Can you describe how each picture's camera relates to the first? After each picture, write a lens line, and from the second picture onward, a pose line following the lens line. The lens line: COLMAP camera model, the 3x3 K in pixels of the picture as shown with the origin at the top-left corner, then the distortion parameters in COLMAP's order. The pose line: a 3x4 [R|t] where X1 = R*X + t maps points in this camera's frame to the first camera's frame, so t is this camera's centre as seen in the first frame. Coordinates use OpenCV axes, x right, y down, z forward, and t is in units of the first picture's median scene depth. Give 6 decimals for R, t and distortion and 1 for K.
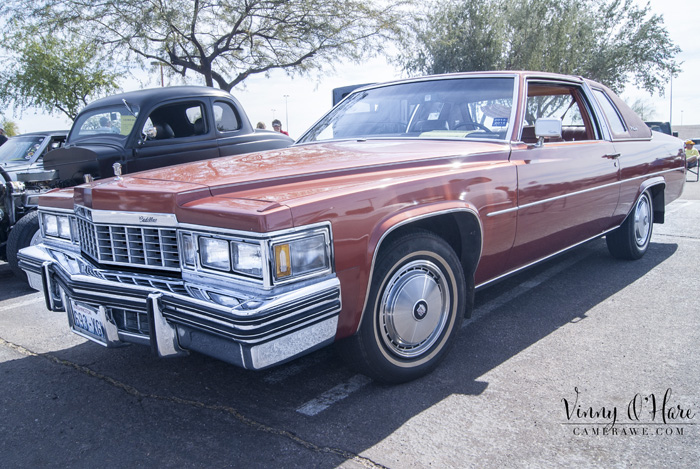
lens RADIAL K [[552.8, 0, 350.0], [0, 552.8, 234.5], [0, 0, 1]] dist [-0.076625, 0.001615]
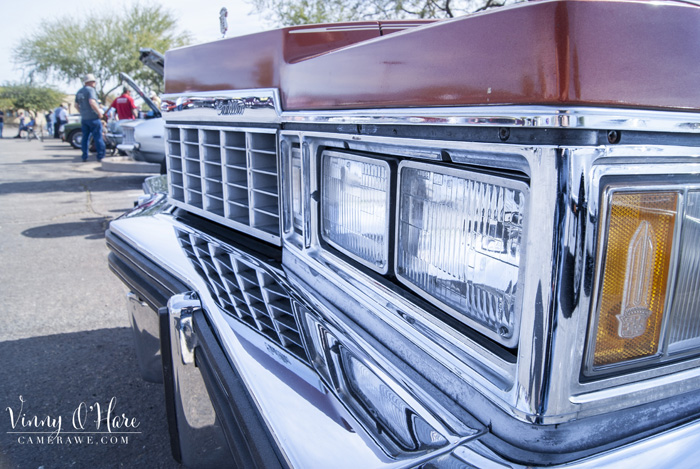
lens RADIAL K [[552.8, 0, 350.0], [0, 552.8, 234.5], [0, 0, 1]] dist [-0.076625, 0.001615]
pose [[0.908110, 0.147687, -0.391821, -0.125165], [-0.132046, 0.988994, 0.066738, 0.029383], [0.397365, -0.008867, 0.917618, 0.714146]]
